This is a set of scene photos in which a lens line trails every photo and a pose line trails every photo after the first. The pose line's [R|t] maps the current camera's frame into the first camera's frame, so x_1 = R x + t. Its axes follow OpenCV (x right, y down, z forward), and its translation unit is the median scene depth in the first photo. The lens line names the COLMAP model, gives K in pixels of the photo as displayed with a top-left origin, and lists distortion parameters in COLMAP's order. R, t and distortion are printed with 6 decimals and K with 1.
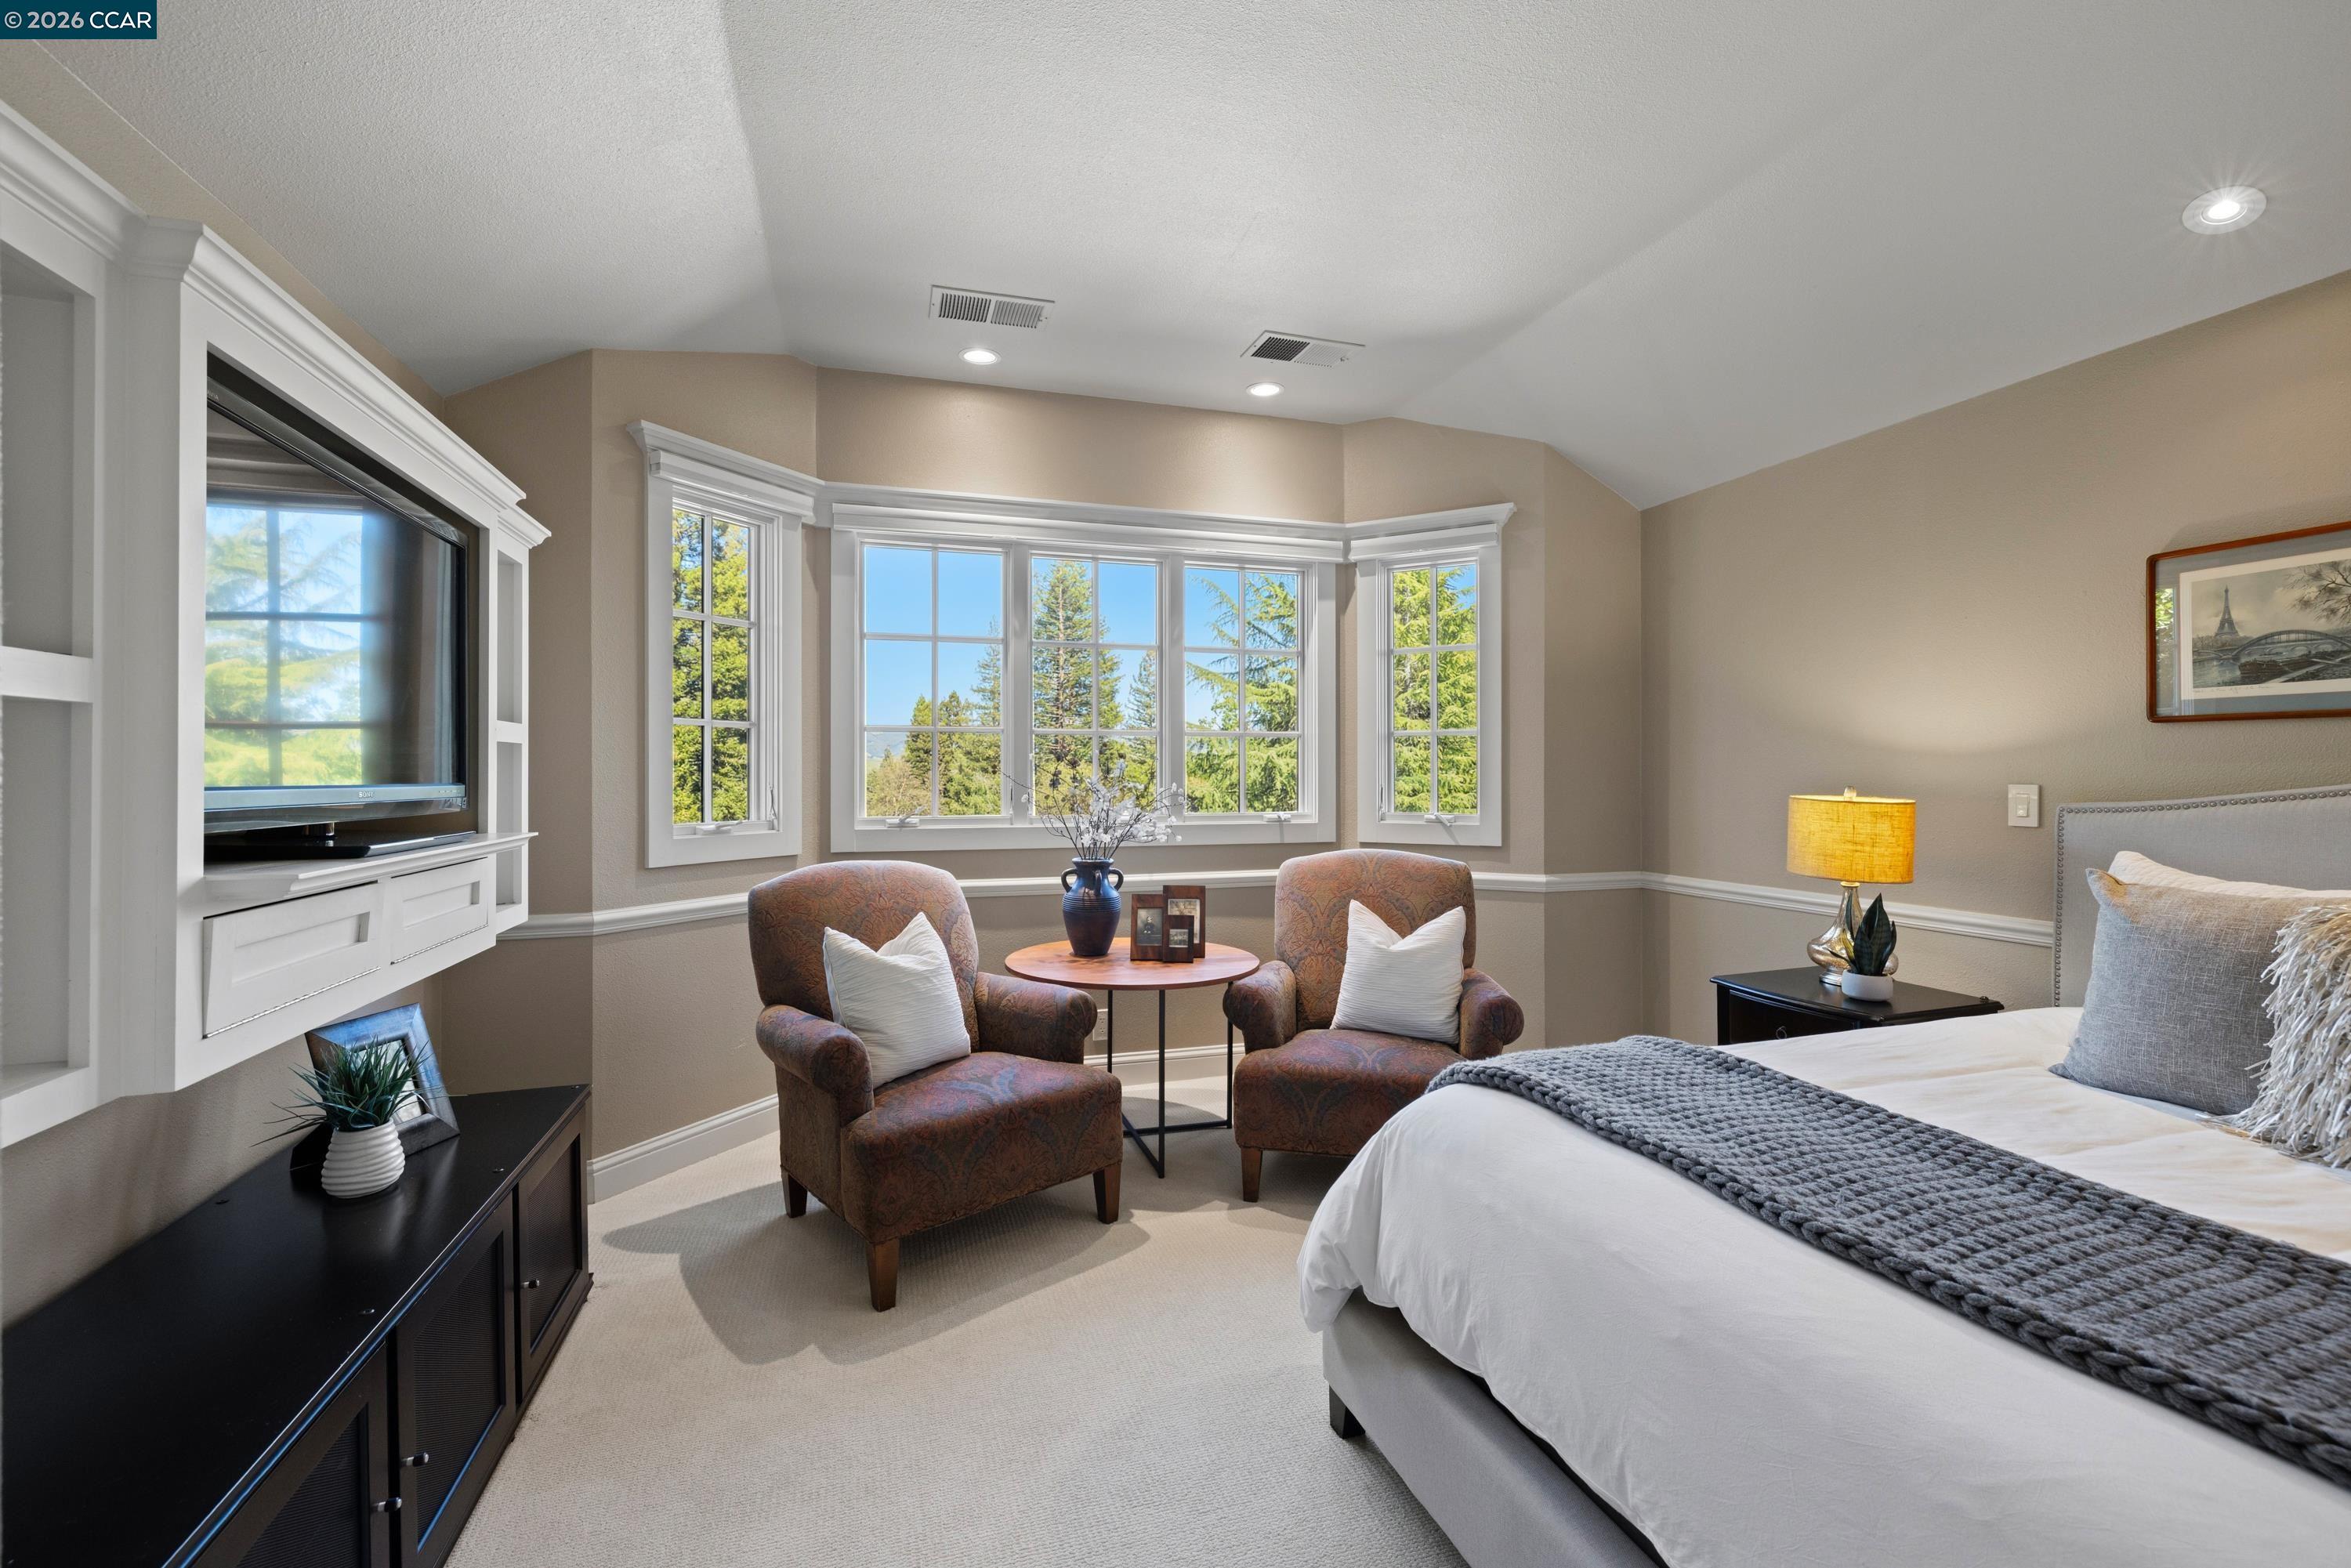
lens RADIAL K [[1000.9, 0, 1177.3], [0, 1000.9, 775.1], [0, 0, 1]] dist [0.006002, -0.000542]
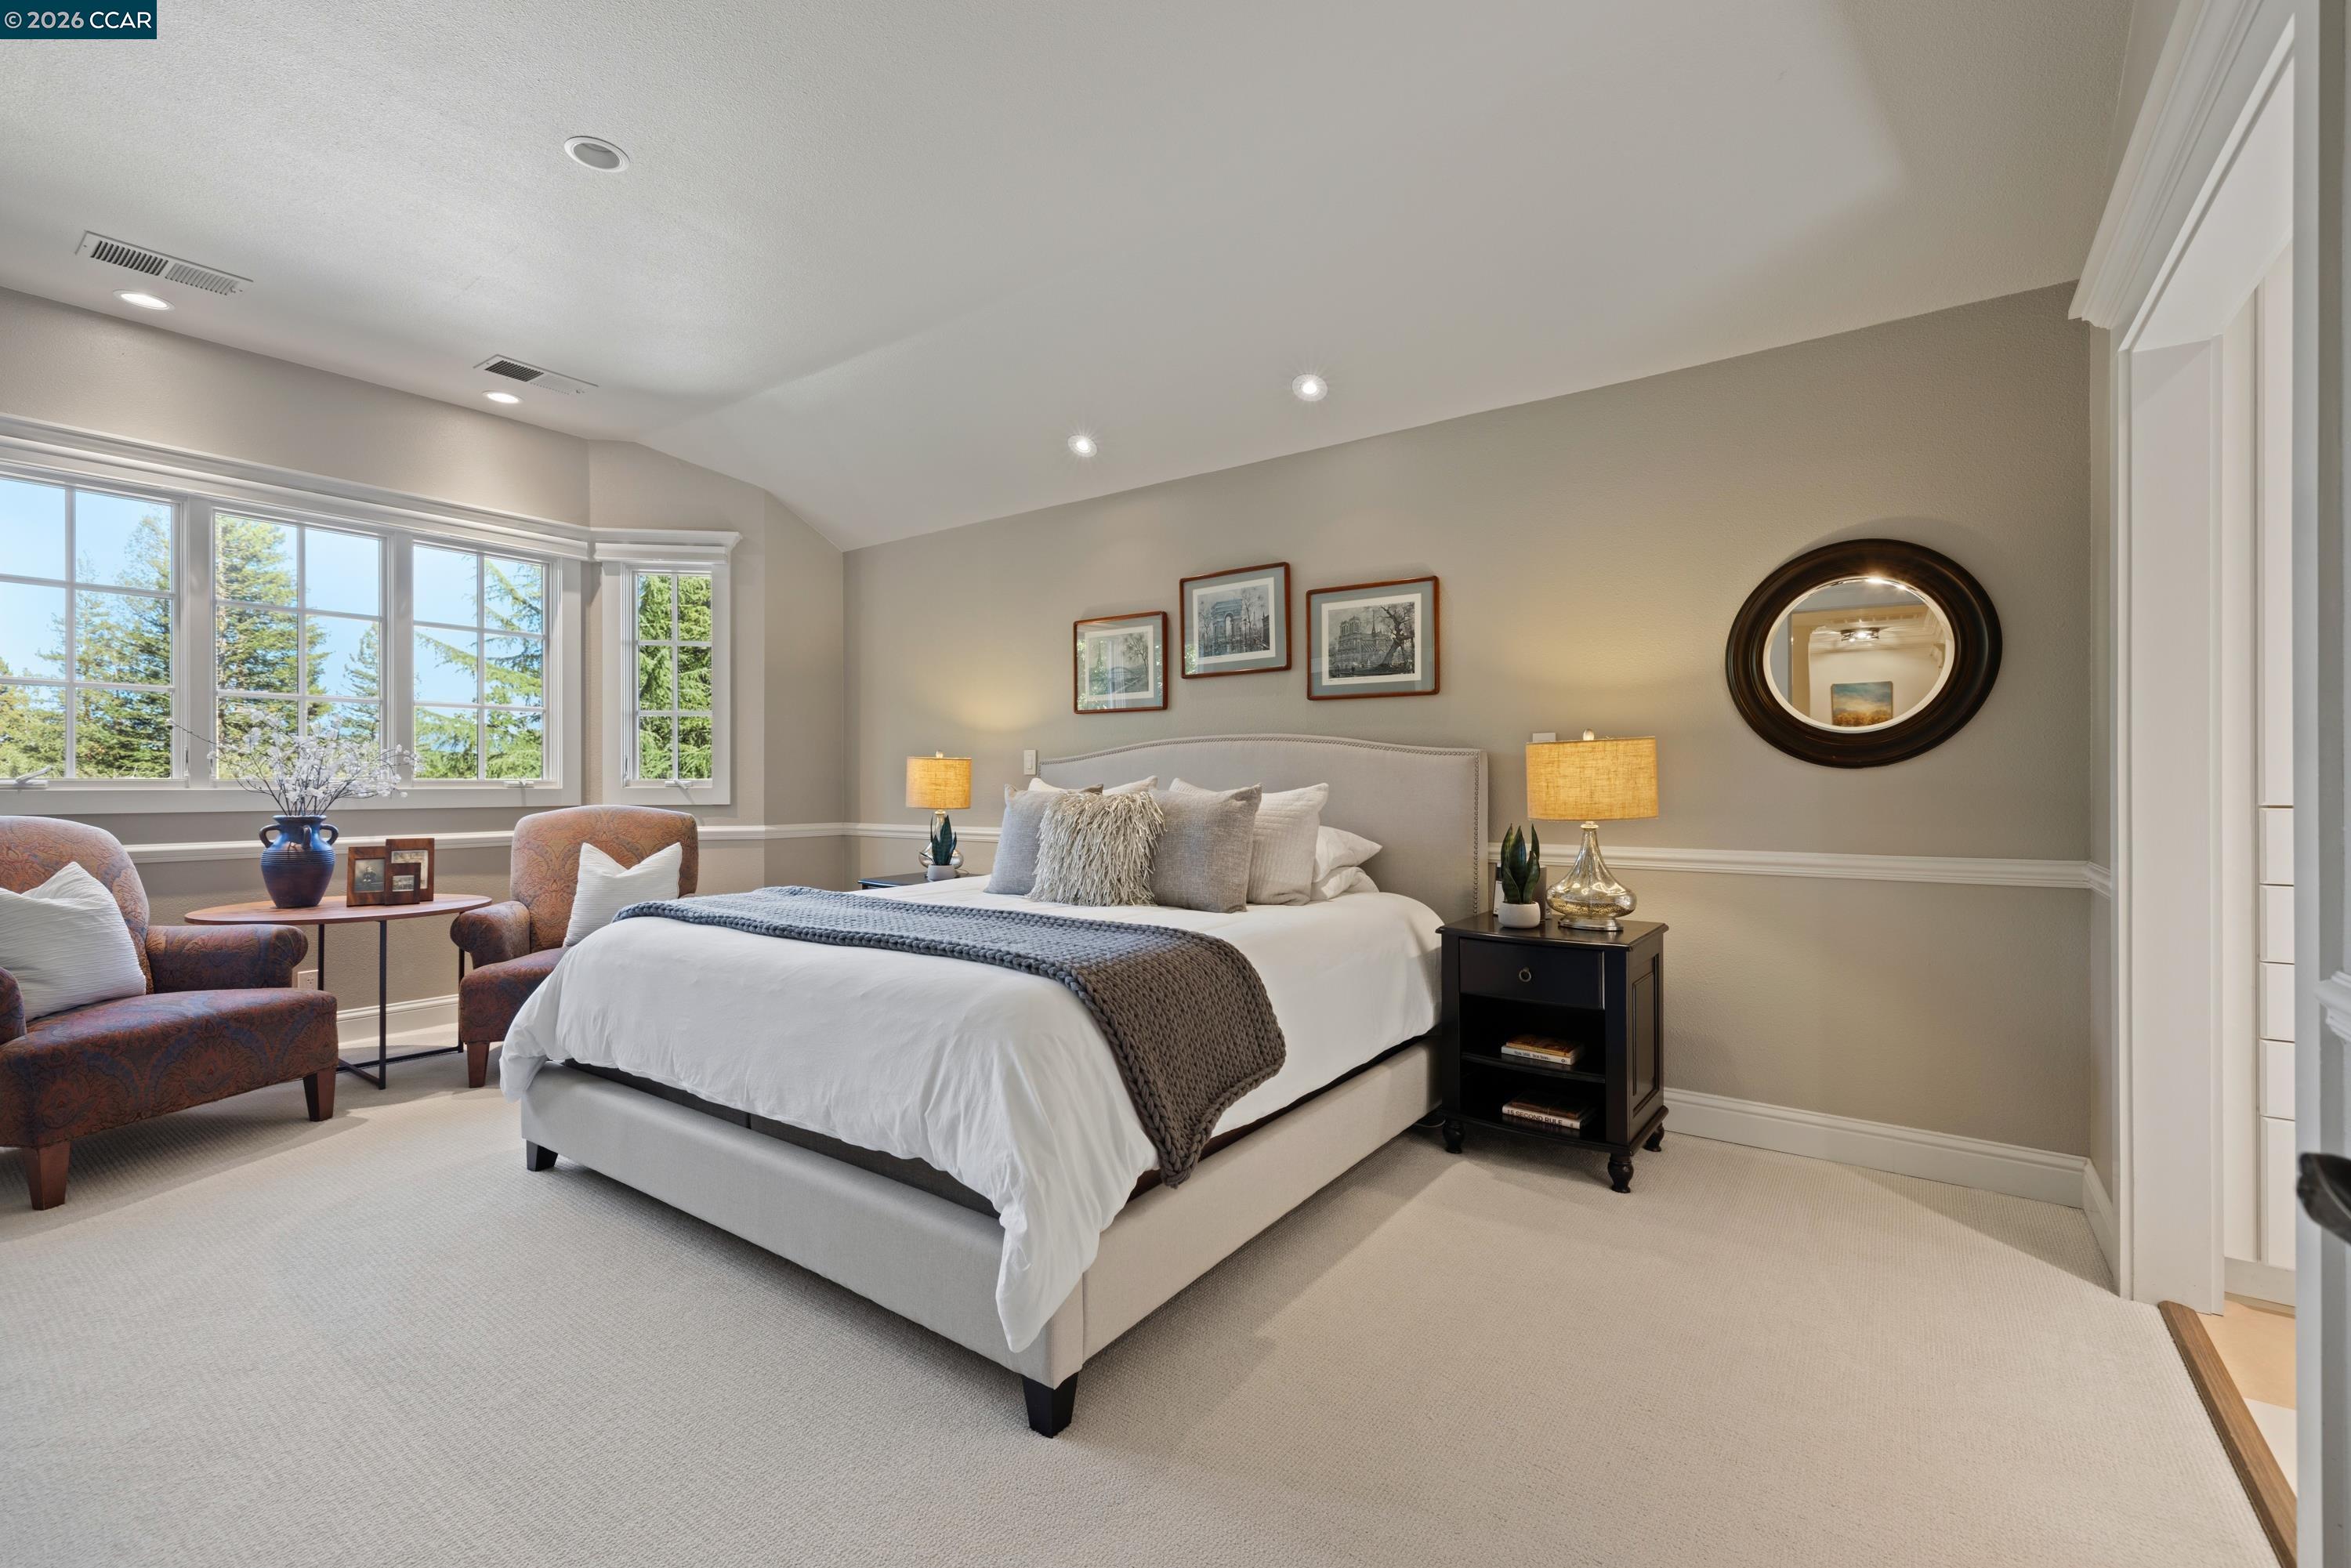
lens RADIAL K [[1000.9, 0, 1167.0], [0, 1000.9, 780.3], [0, 0, 1]] dist [0.006002, -0.000542]
pose [[0.802629, 0.000288, 0.596478, 0.016689], [0.000354, 0.999999, -0.000961, 0.049719], [-0.596478, 0.000982, 0.802629, -0.392422]]
